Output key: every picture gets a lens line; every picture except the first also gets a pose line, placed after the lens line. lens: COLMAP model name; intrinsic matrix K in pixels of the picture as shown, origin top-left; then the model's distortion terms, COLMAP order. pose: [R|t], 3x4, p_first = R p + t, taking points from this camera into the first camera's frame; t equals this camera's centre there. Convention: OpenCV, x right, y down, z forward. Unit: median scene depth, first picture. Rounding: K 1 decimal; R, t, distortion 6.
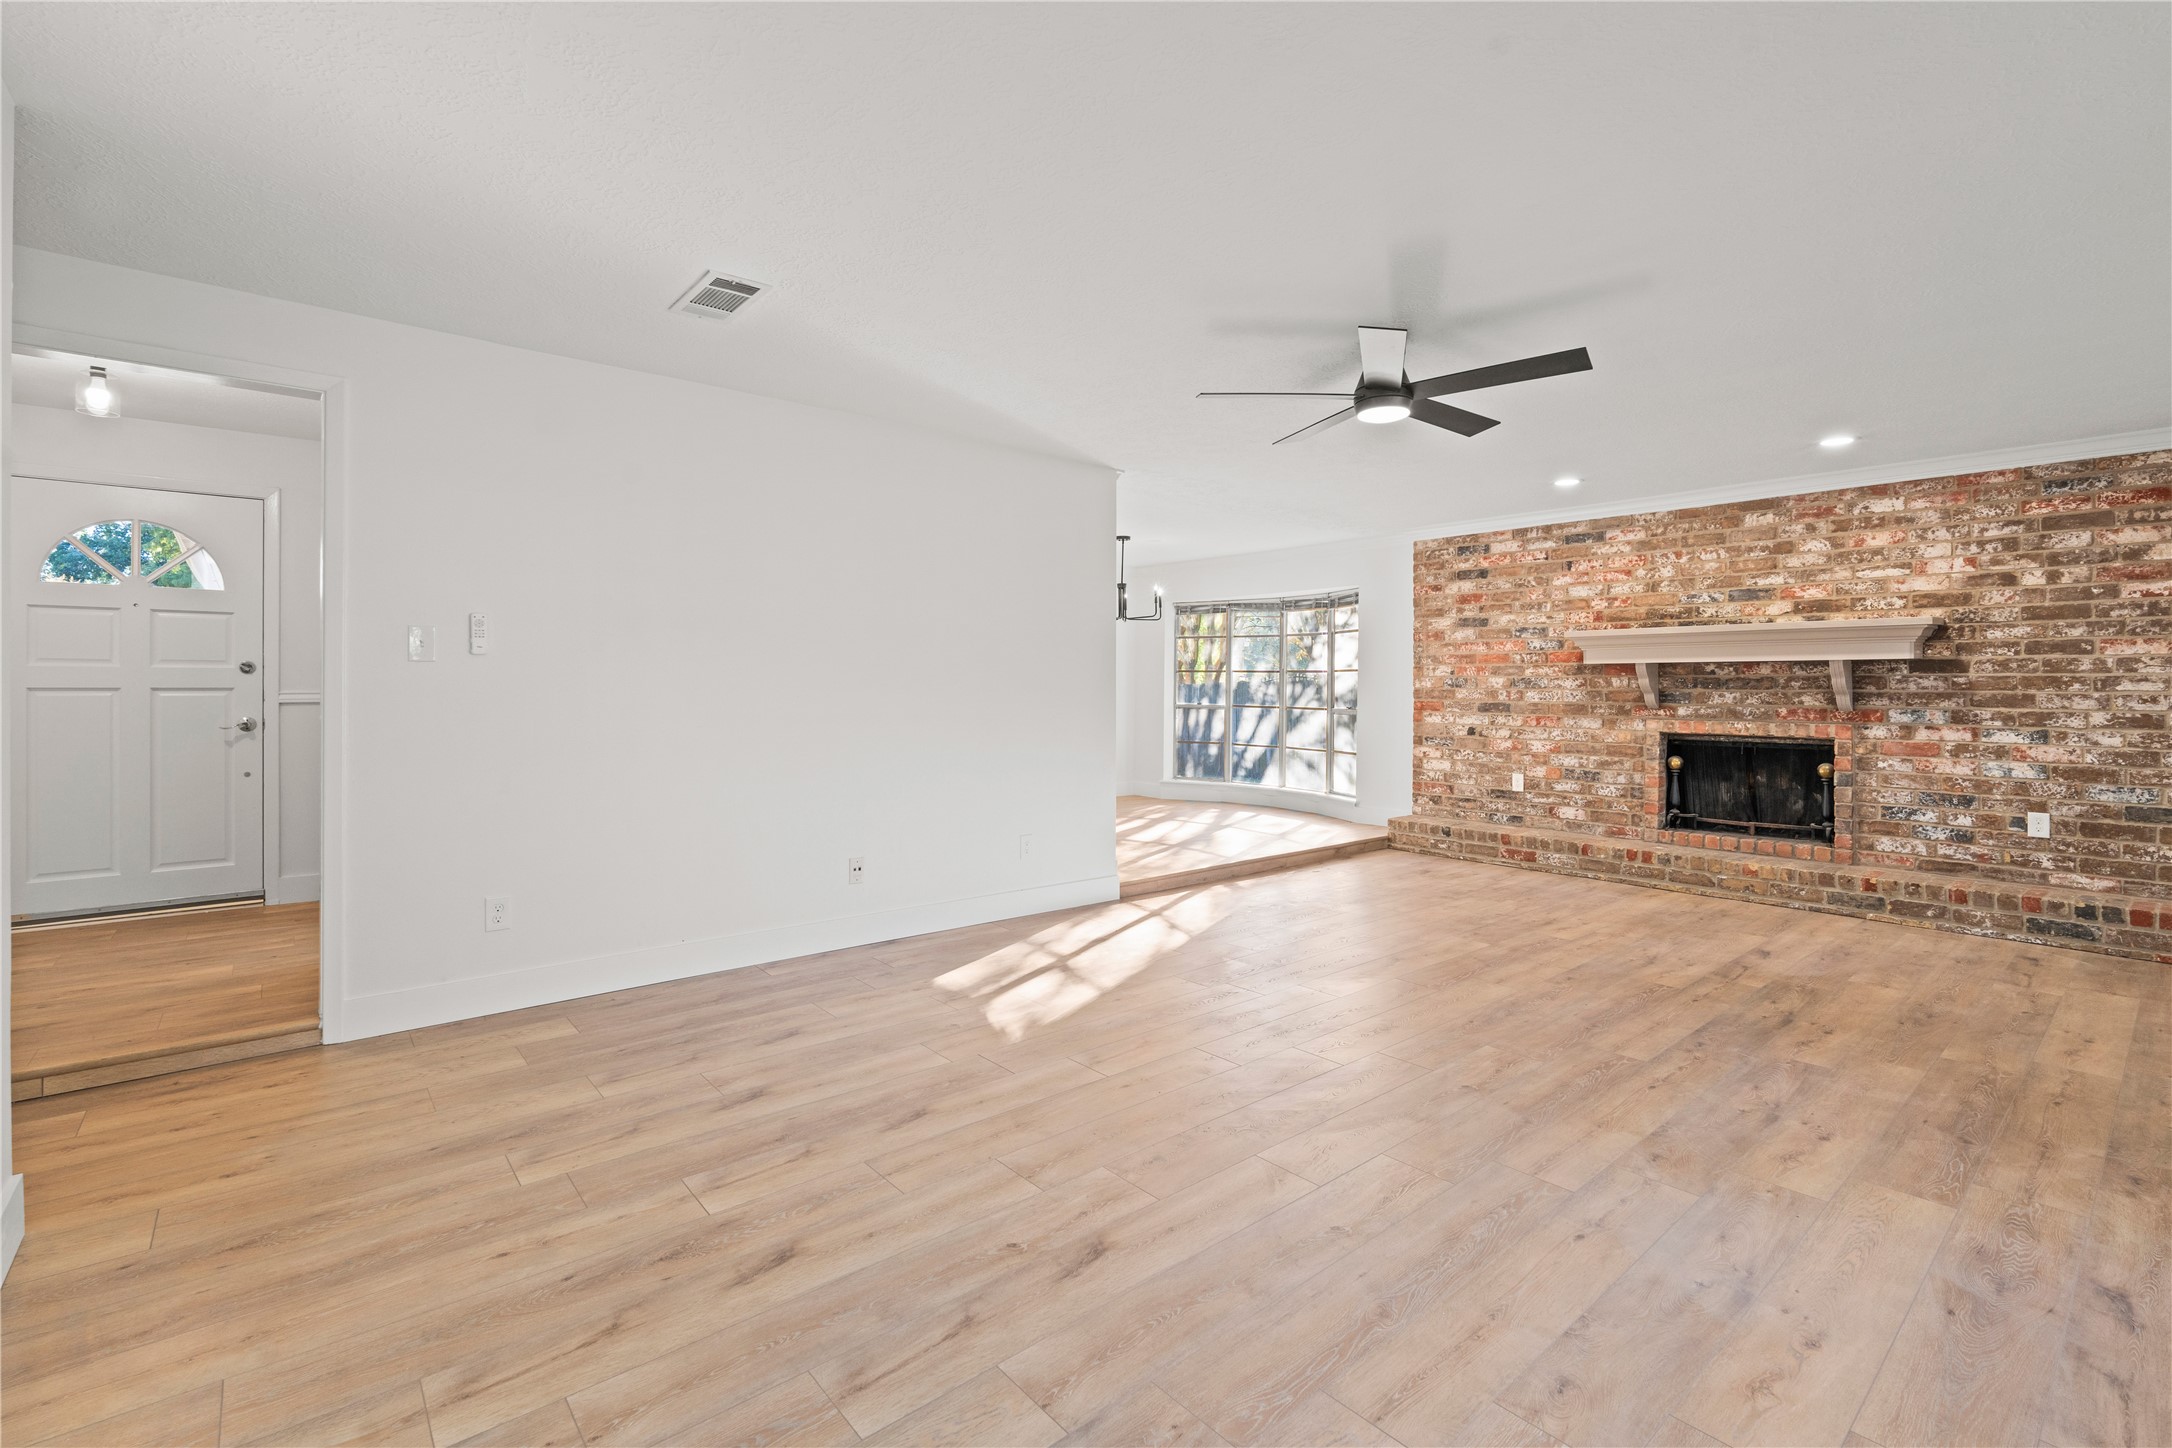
lens RADIAL K [[957.7, 0, 1089.2], [0, 957.7, 684.6], [0, 0, 1]] dist [-0.007567, 0.001260]
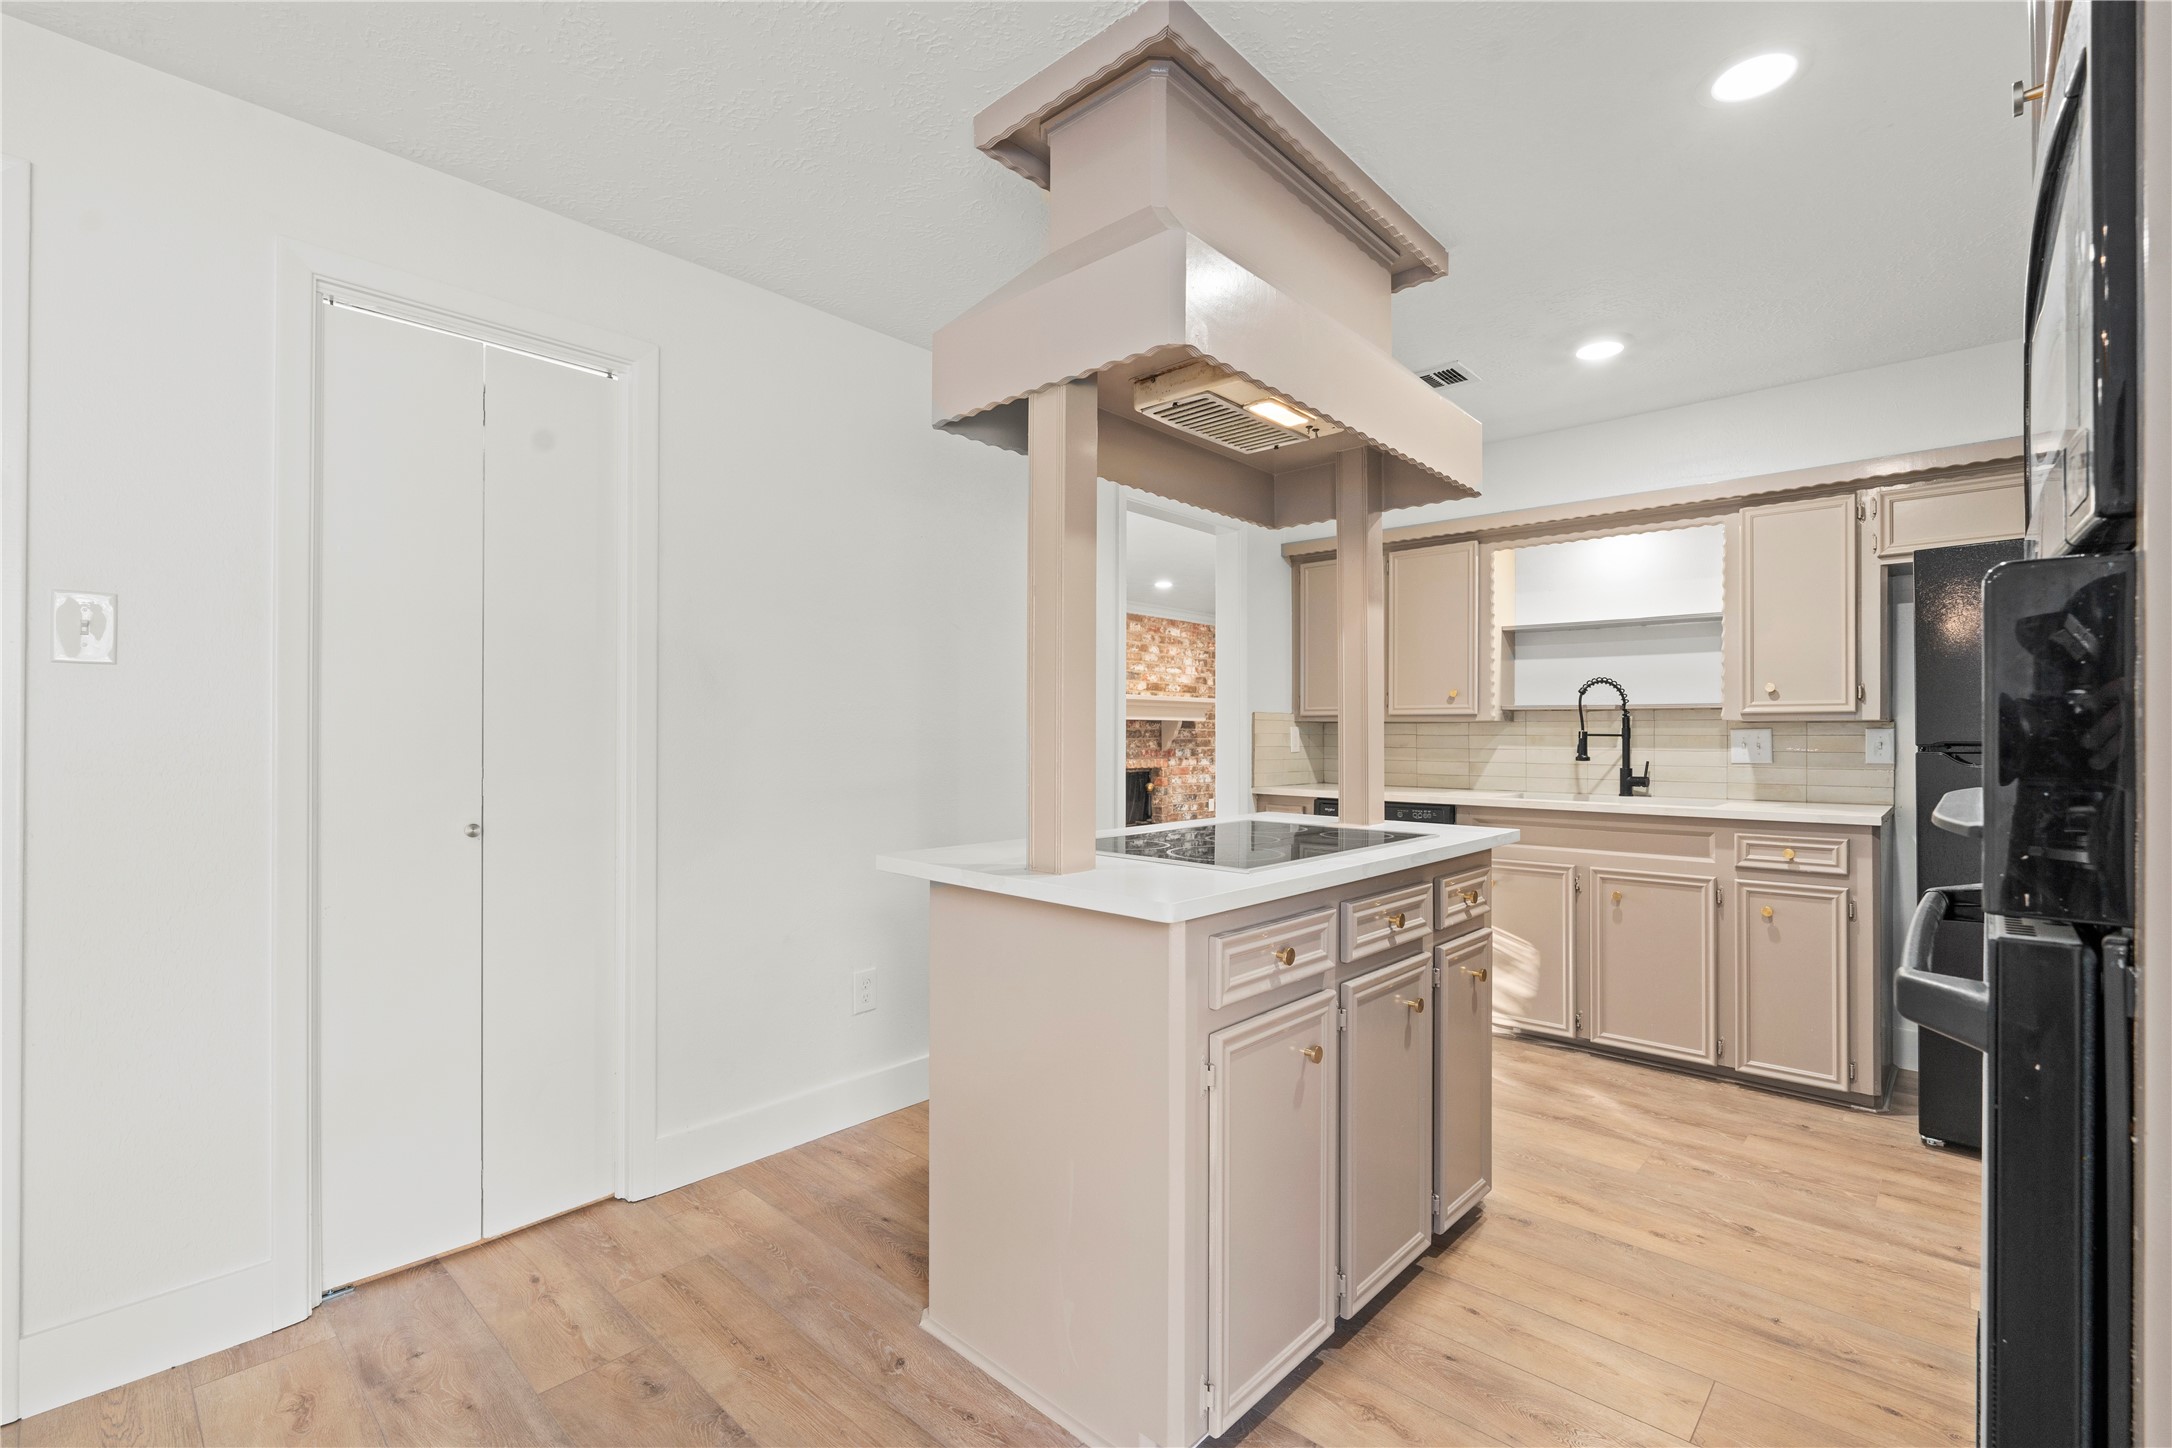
lens RADIAL K [[962.9, 0, 1086.3], [0, 962.9, 724.7], [0, 0, 1]] dist [-0.000845, -0.000618]
pose [[-0.123071, 0.003986, 0.992390, -0.817384], [-0.007125, 0.999963, -0.004900, -0.008033], [-0.992372, -0.007673, -0.123038, 1.260532]]
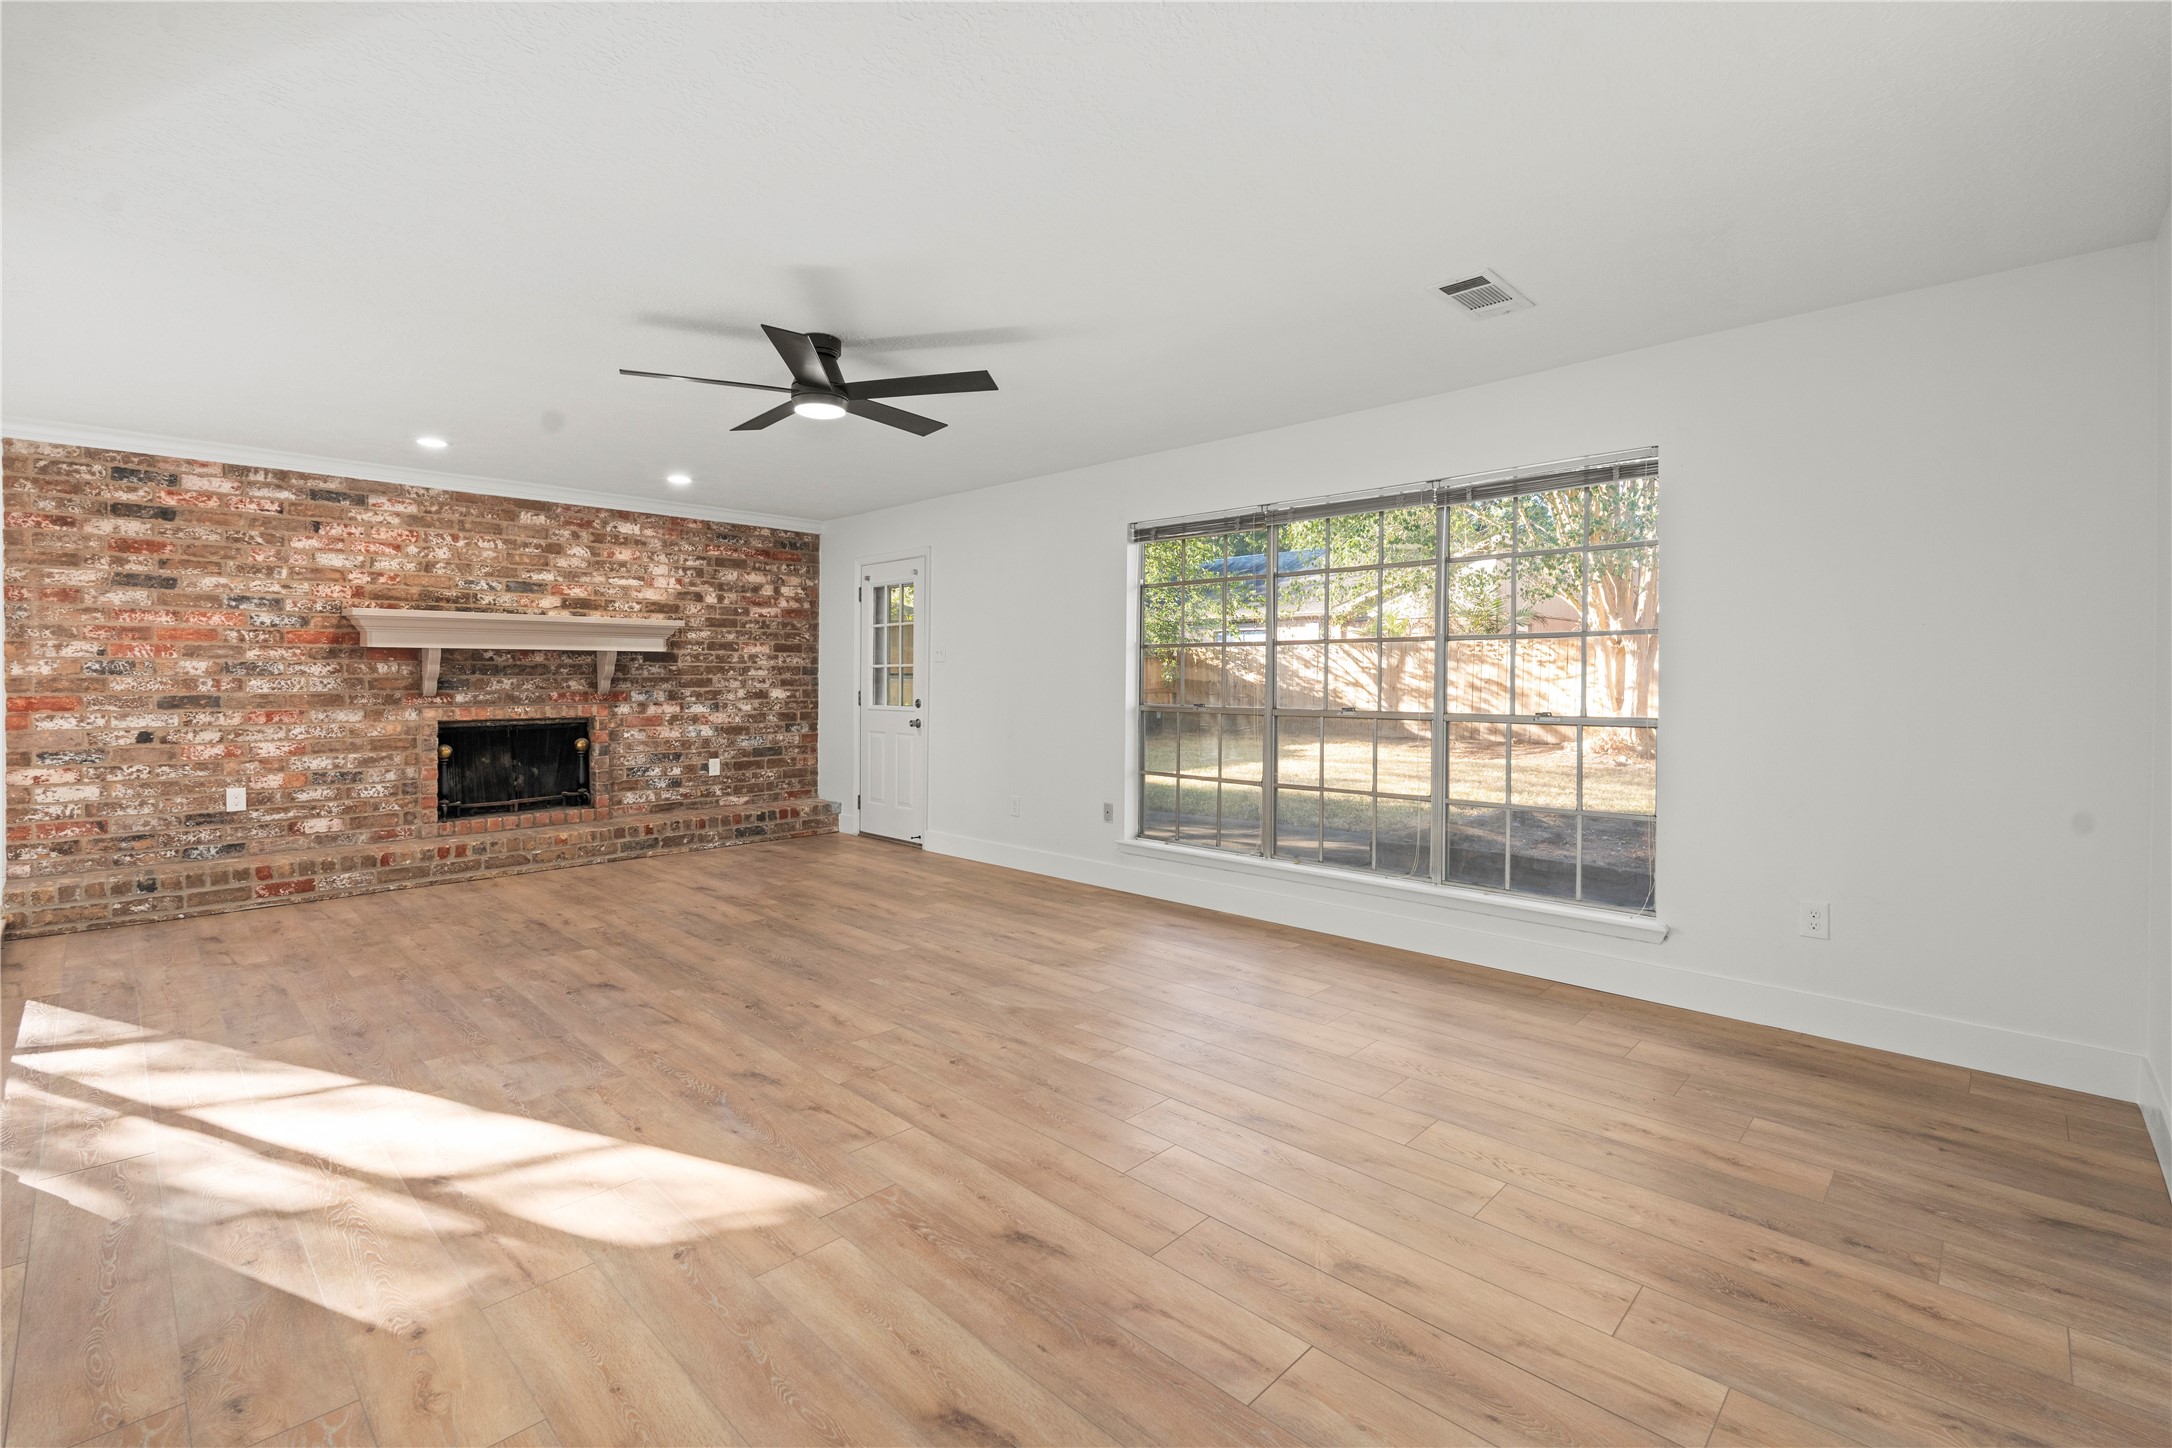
lens RADIAL K [[962.9, 0, 1082.1], [0, 962.9, 681.9], [0, 0, 1]] dist [-0.000845, -0.000618]
pose [[-0.089733, -0.012101, 0.995892, -0.440503], [-0.003231, 0.999924, 0.011859, -0.002686], [-0.995961, -0.002153, -0.089766, 0.474821]]
